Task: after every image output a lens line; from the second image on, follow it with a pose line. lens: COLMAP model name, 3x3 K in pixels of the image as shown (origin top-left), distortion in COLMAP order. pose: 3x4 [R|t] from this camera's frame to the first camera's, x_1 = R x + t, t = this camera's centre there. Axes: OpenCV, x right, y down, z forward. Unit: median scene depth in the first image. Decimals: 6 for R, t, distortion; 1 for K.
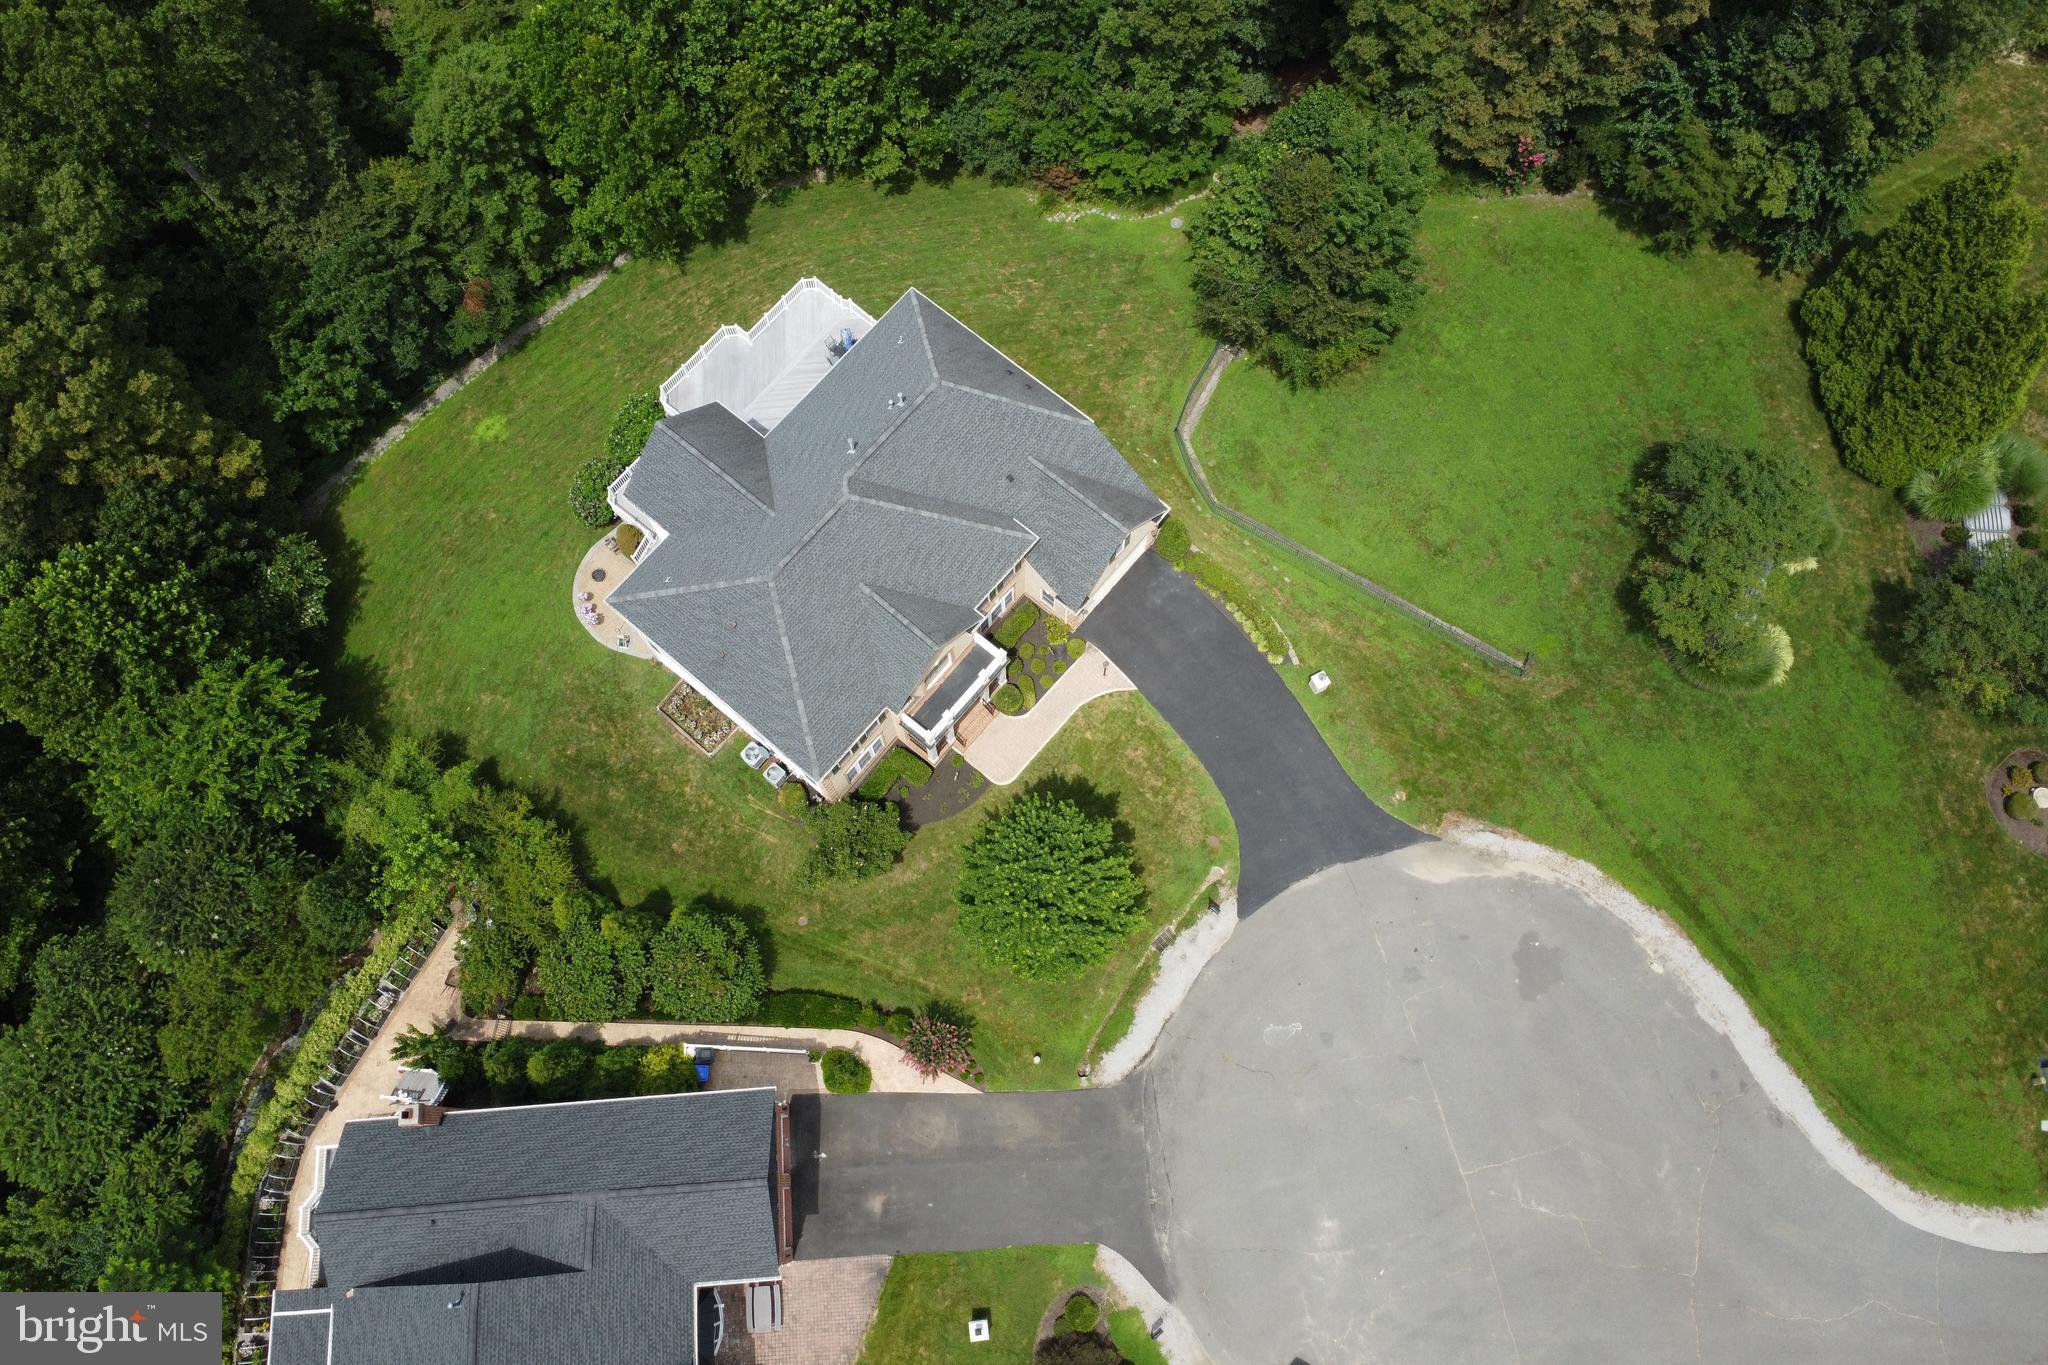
lens RADIAL K [[1525.5, 0, 1015.5], [0, 1525.5, 676.0], [0, 0, 1]] dist [0.012741, -0.001509]
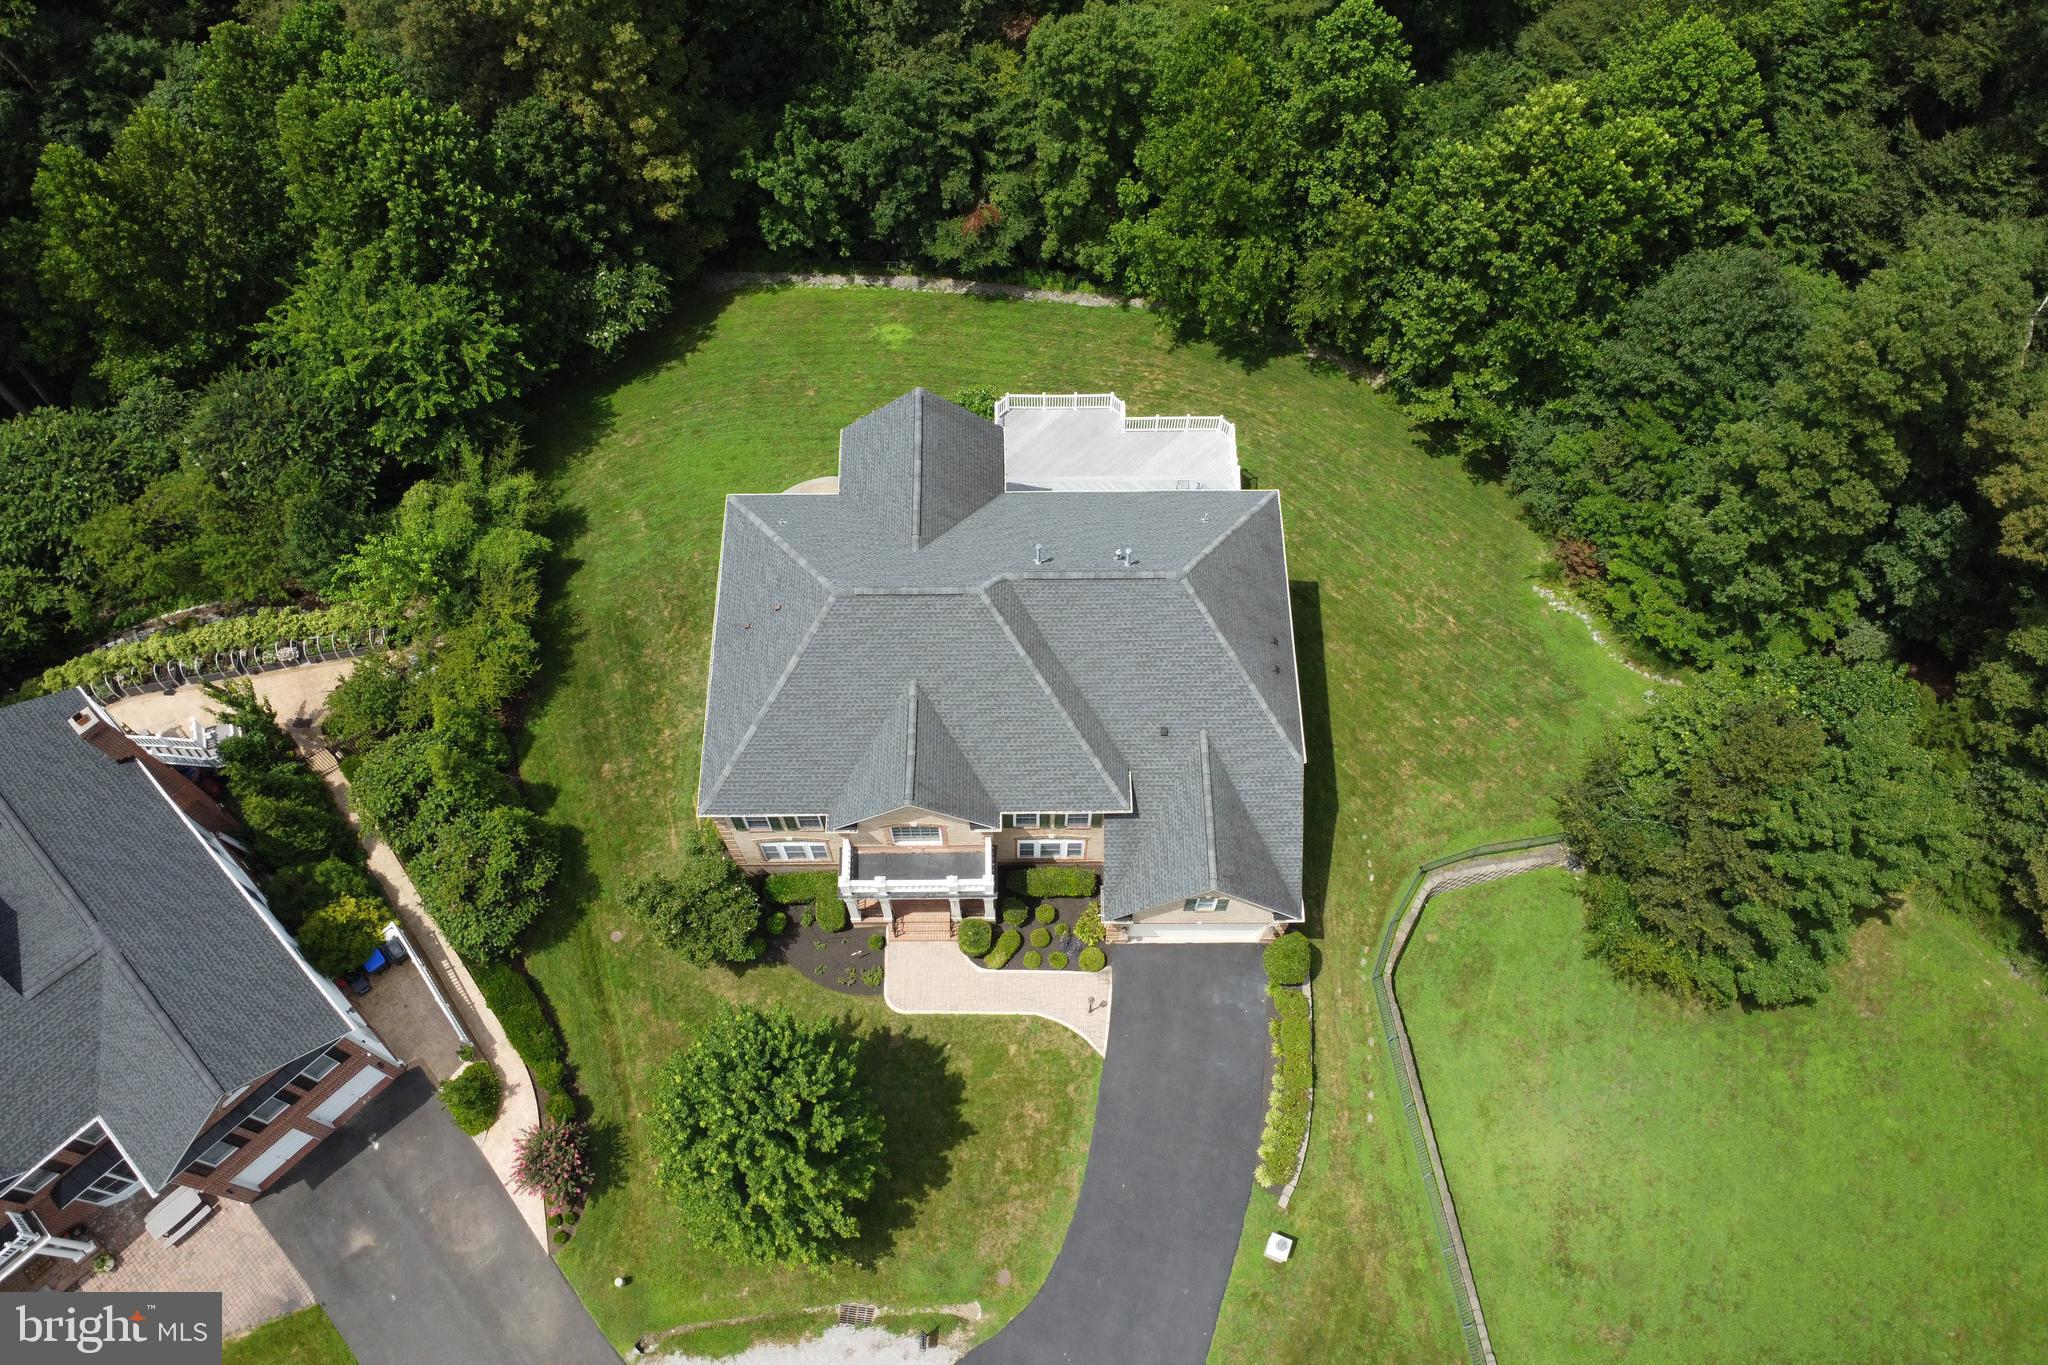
lens RADIAL K [[1525.5, 0, 1015.5], [0, 1525.5, 676.0], [0, 0, 1]] dist [0.012741, -0.001509]
pose [[0.649261, 0.684932, -0.330649, 0.173604], [-0.723933, 0.689830, 0.007457, -0.096105], [0.233199, 0.234526, 0.943724, 0.244331]]
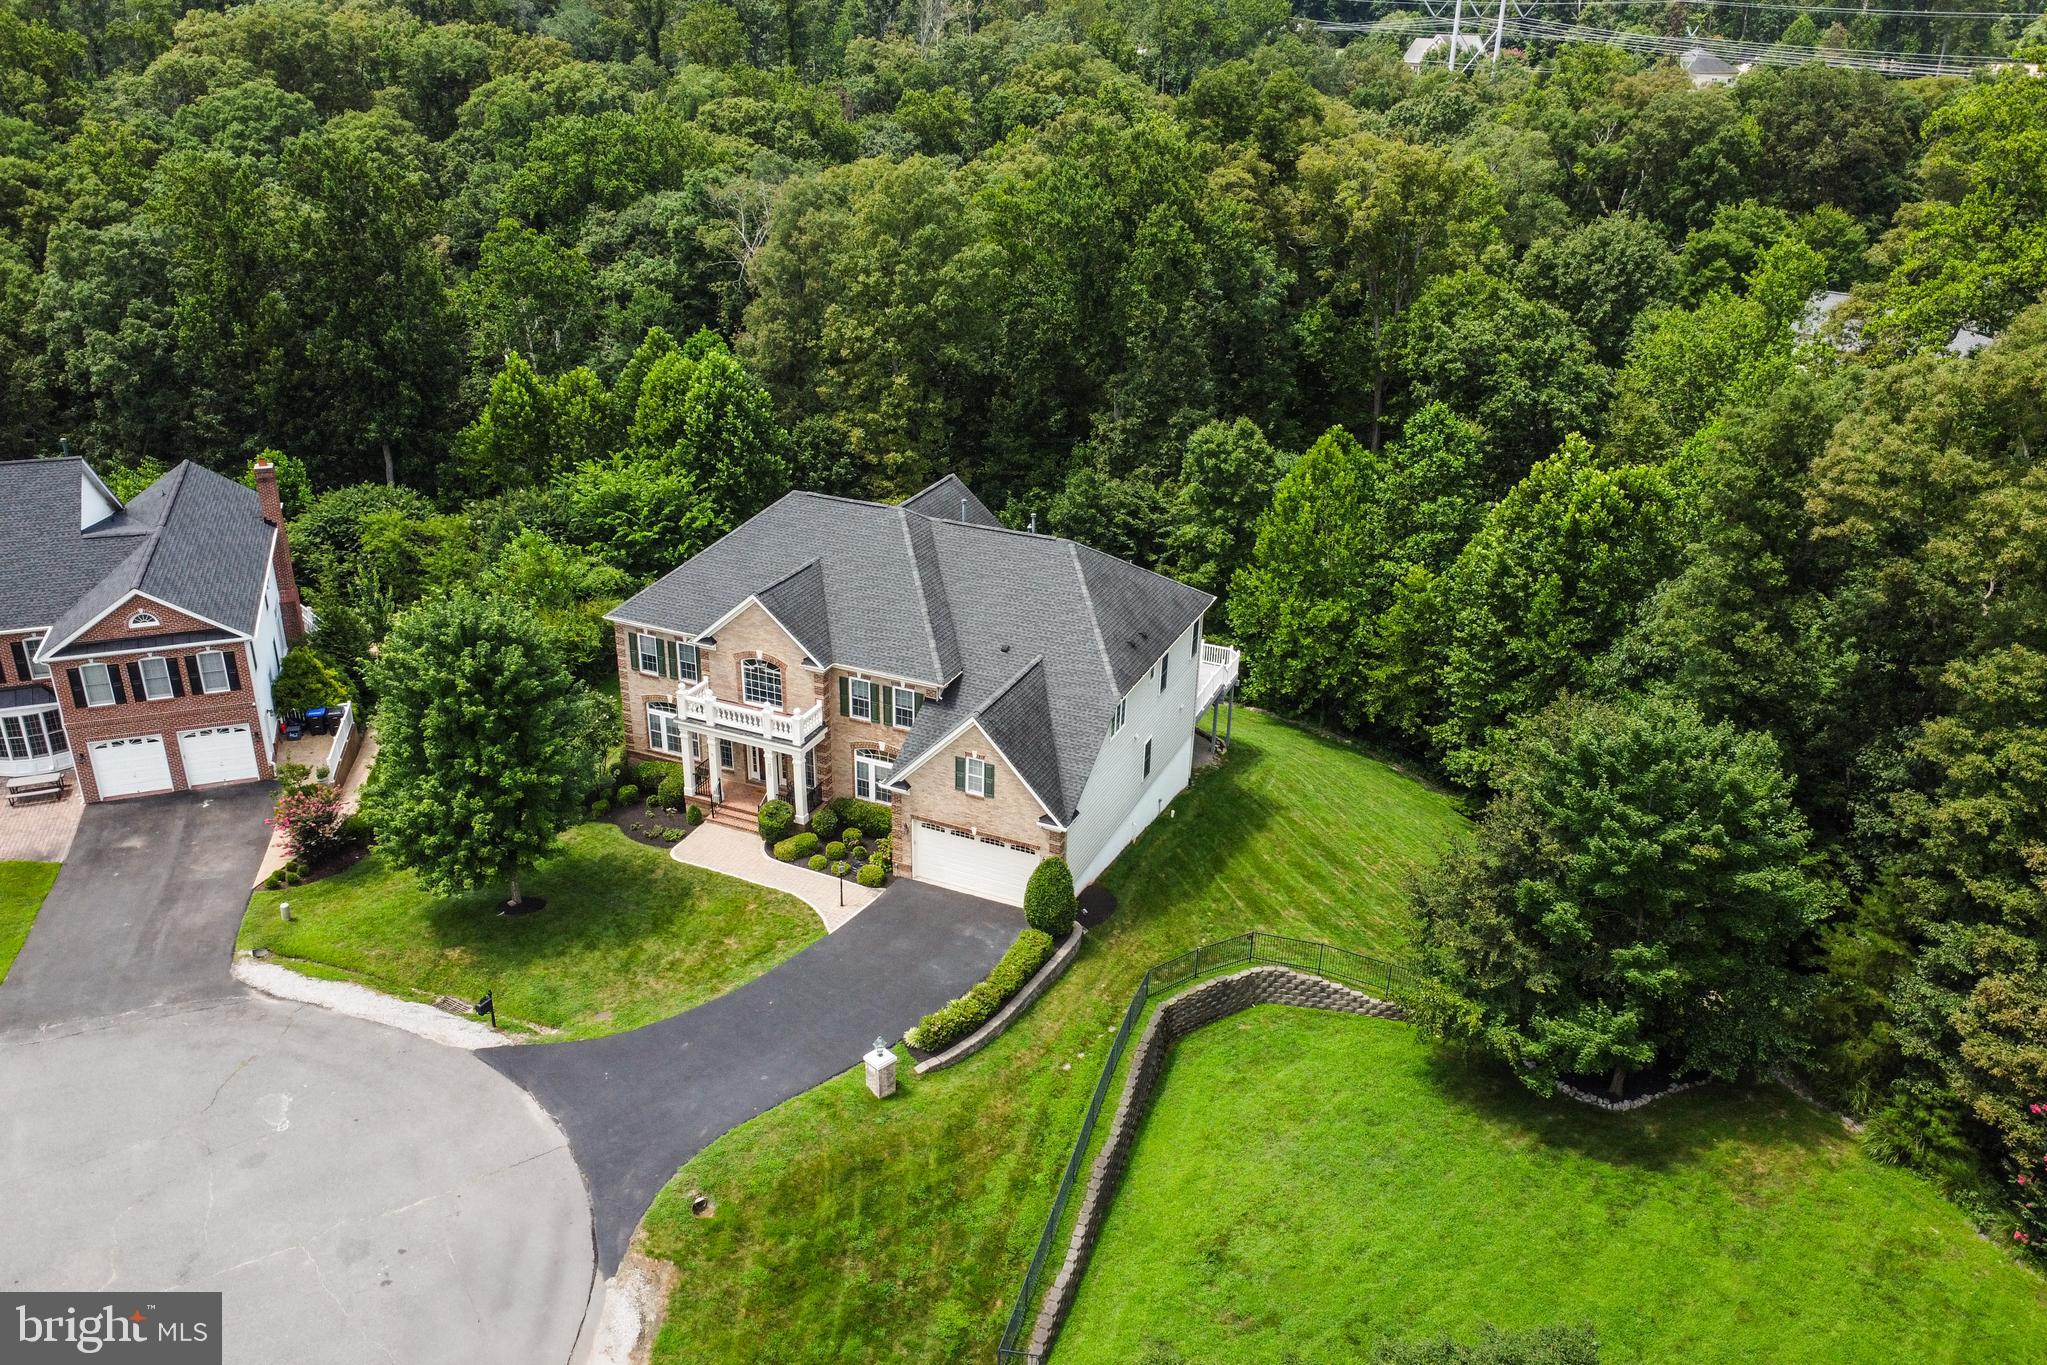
lens RADIAL K [[1548.3, 0, 1014.7], [0, 1548.3, 674.1], [0, 0, 1]] dist [0.011952, 0.002684]
pose [[0.276889, 0.398769, -0.874252, 0.688191], [-0.920754, 0.370349, -0.122692, -0.027145], [0.274853, 0.838943, 0.469714, 0.599288]]
